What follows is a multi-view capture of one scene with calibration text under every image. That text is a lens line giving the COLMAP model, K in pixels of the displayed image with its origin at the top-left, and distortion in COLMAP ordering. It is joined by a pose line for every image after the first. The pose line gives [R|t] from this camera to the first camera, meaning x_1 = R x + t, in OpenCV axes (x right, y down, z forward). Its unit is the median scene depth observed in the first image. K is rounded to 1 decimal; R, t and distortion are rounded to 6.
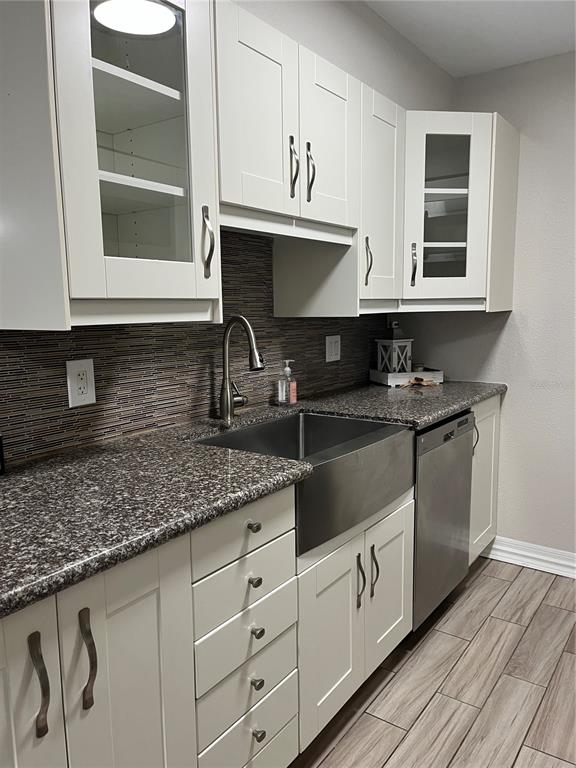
lens RADIAL K [[582.2, 0, 286.0], [0, 582.2, 387.5], [0, 0, 1]] dist [0.063852, -0.082011]
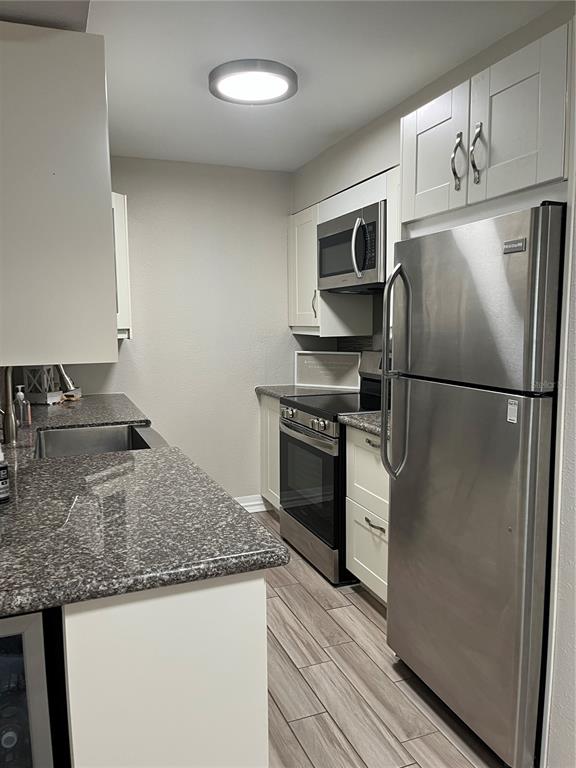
lens RADIAL K [[582.2, 0, 287.1], [0, 582.2, 379.0], [0, 0, 1]] dist [0.063852, -0.082011]
pose [[0.534750, -0.077845, 0.841417, -0.625025], [0.119253, 0.992734, 0.016055, -0.016803], [-0.836553, 0.091756, 0.540147, -0.022564]]
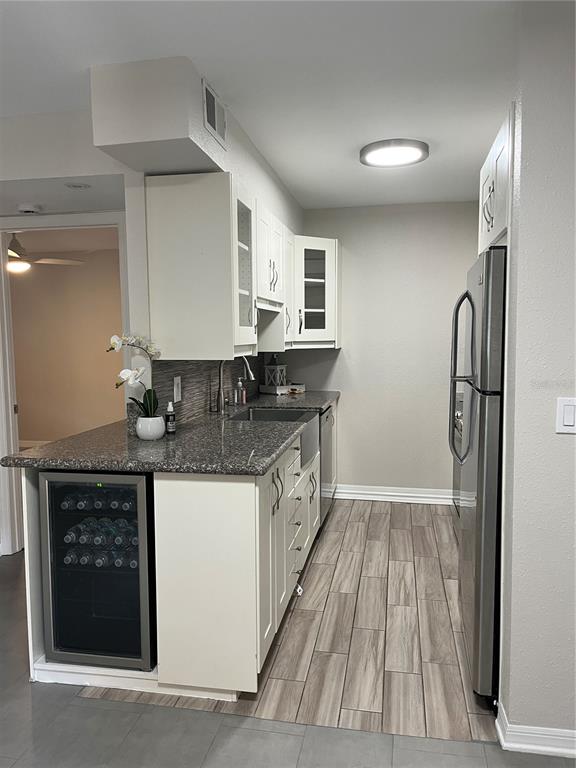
lens RADIAL K [[582.2, 0, 283.1], [0, 582.2, 388.3], [0, 0, 1]] dist [0.063852, -0.082011]
pose [[0.910085, -0.031335, 0.413236, -0.541670], [0.053107, 0.997734, -0.041303, 0.055249], [-0.411005, 0.059535, 0.909687, -0.530244]]
